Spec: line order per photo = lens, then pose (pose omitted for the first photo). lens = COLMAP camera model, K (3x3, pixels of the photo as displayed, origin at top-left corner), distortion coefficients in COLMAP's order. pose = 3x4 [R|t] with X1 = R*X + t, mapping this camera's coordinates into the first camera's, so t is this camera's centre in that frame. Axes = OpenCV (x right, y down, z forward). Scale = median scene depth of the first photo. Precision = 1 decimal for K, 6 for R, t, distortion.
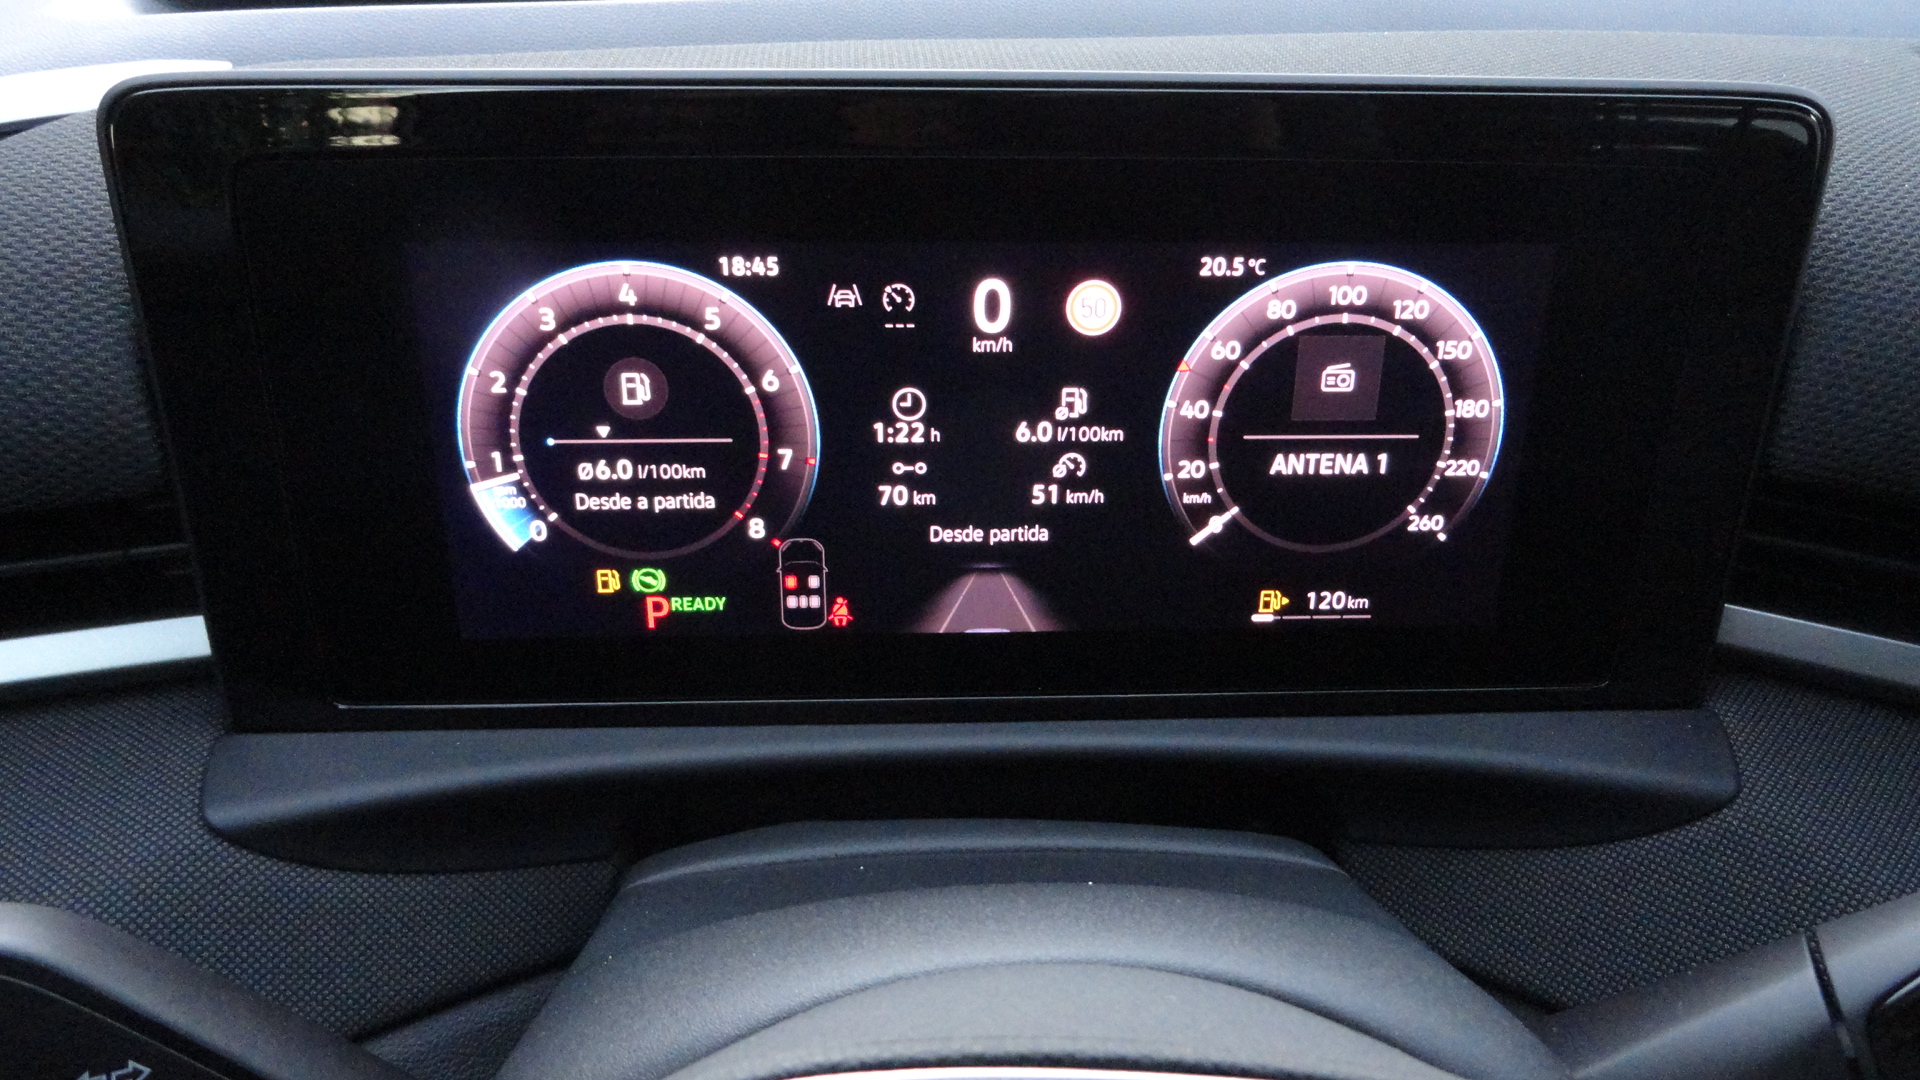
lens RADIAL K [[1330.5, 0, 960.0], [0, 1330.5, 540.0], [0, 0, 1]] dist [-0.009173, 0.002020]
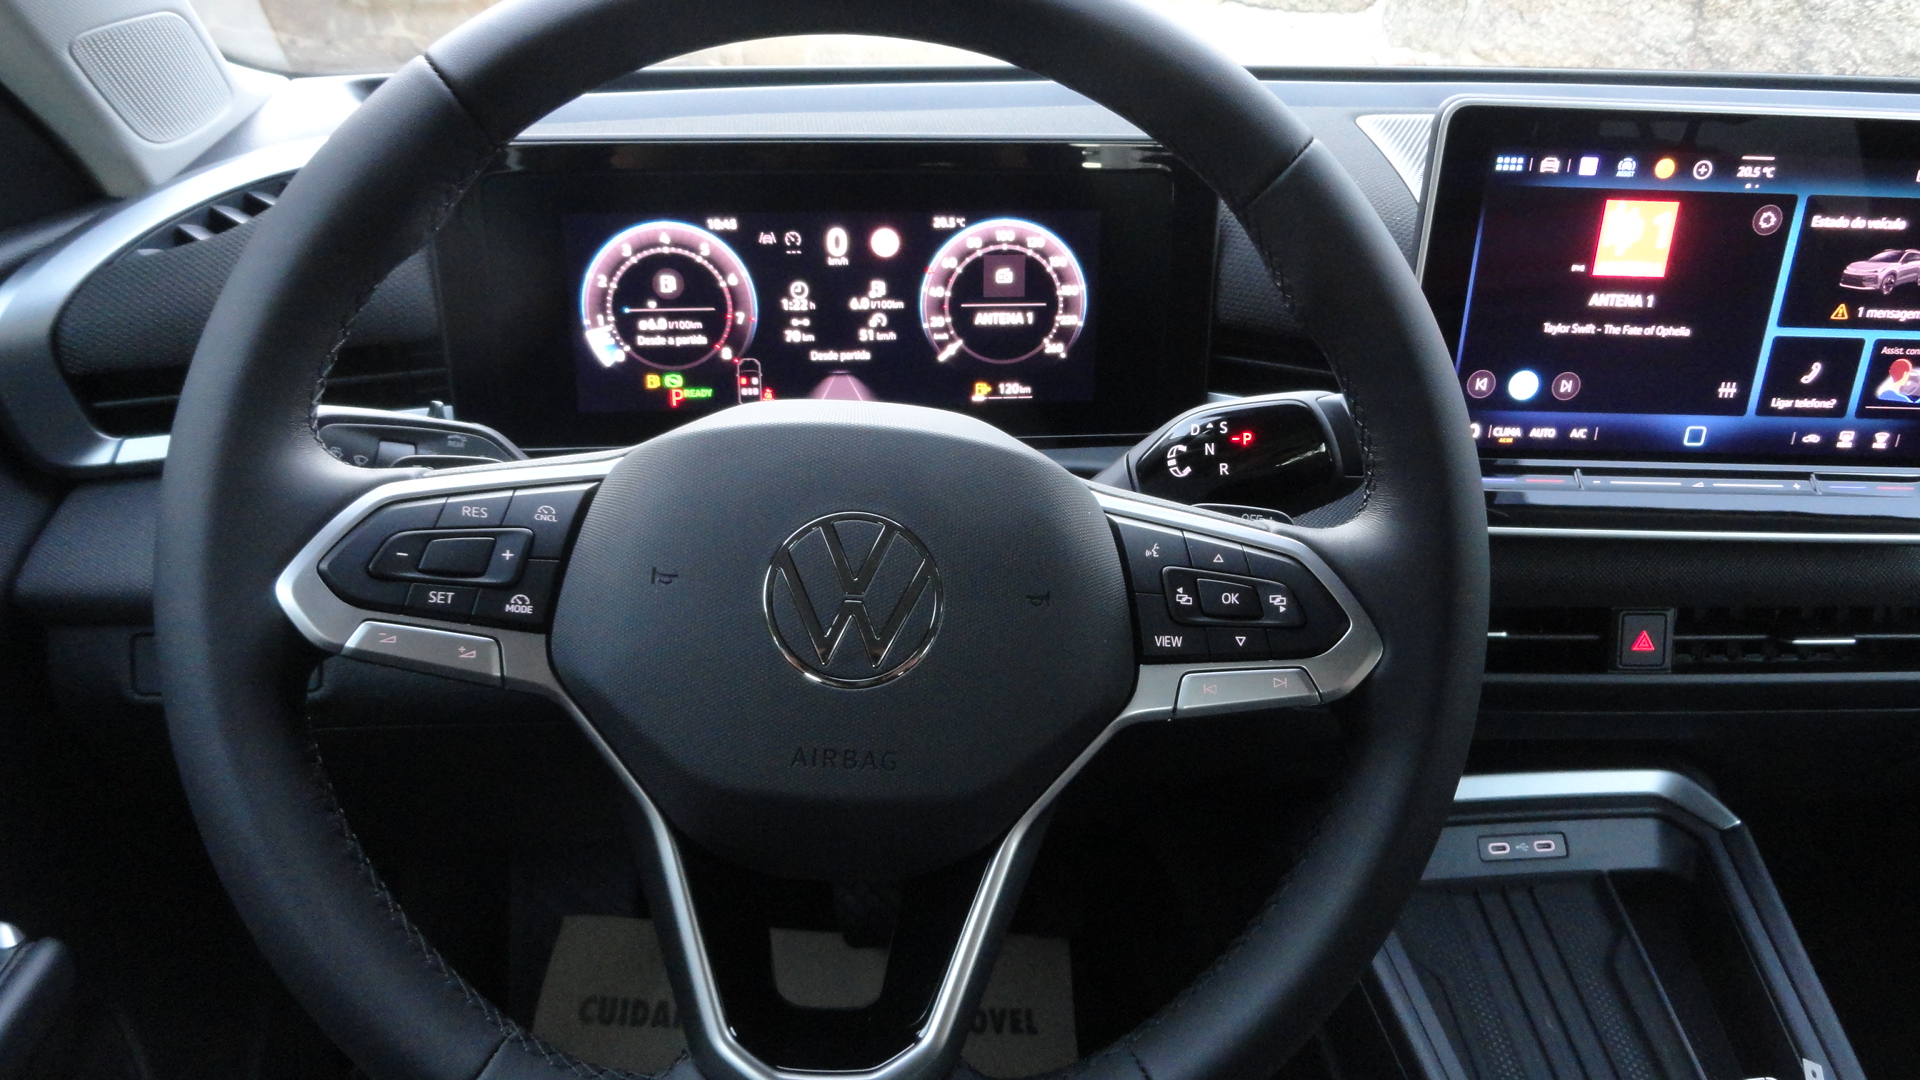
lens RADIAL K [[1330.5, 0, 960.0], [0, 1330.5, 540.0], [0, 0, 1]] dist [-0.009173, 0.002020]
pose [[0.998224, -0.023668, 0.054670, 0.089889], [0.025047, 0.999381, -0.024685, 0.346036], [-0.054052, 0.026011, 0.998199, -1.084763]]
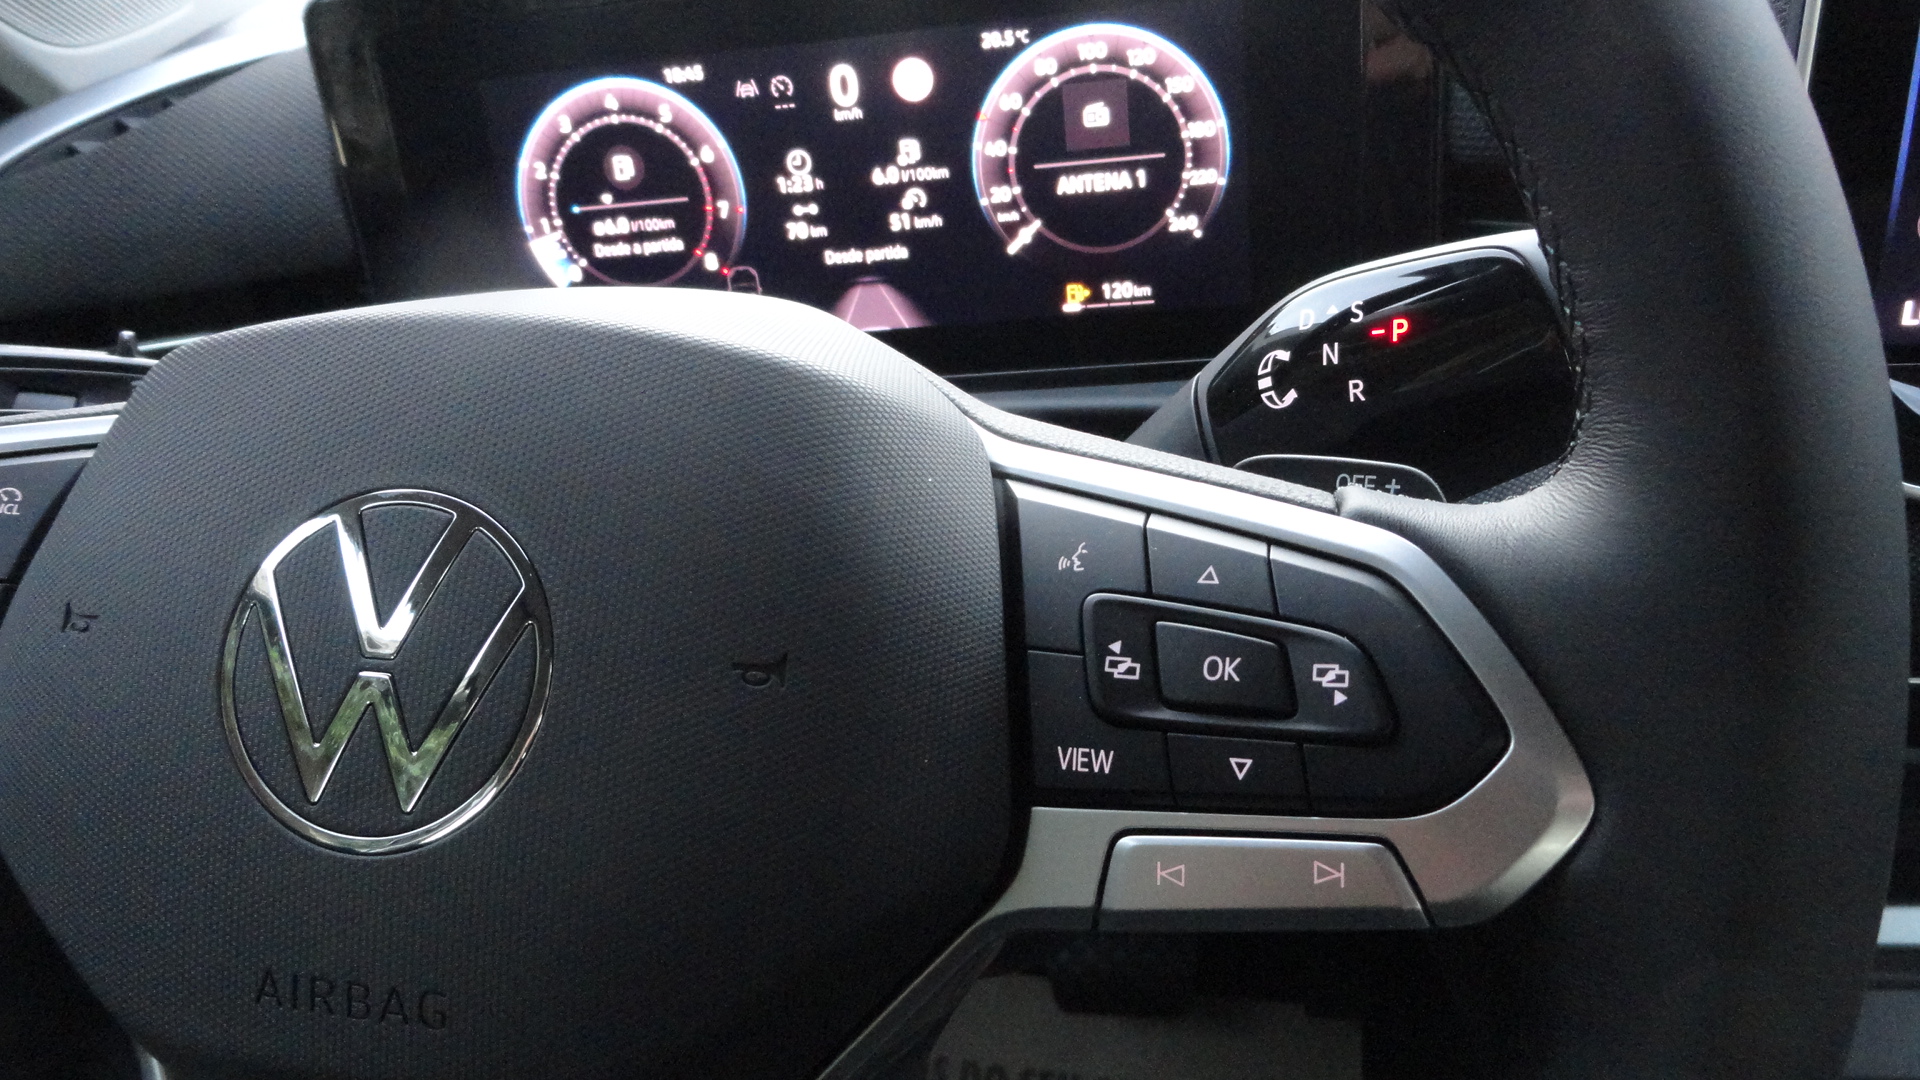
lens RADIAL K [[1330.5, 0, 960.0], [0, 1330.5, 540.0], [0, 0, 1]] dist [-0.009173, 0.002020]
pose [[0.970827, -0.028604, -0.238071, 0.462104], [0.027629, 0.999591, -0.007432, 0.322644], [0.238186, 0.000637, 0.971219, -0.363689]]
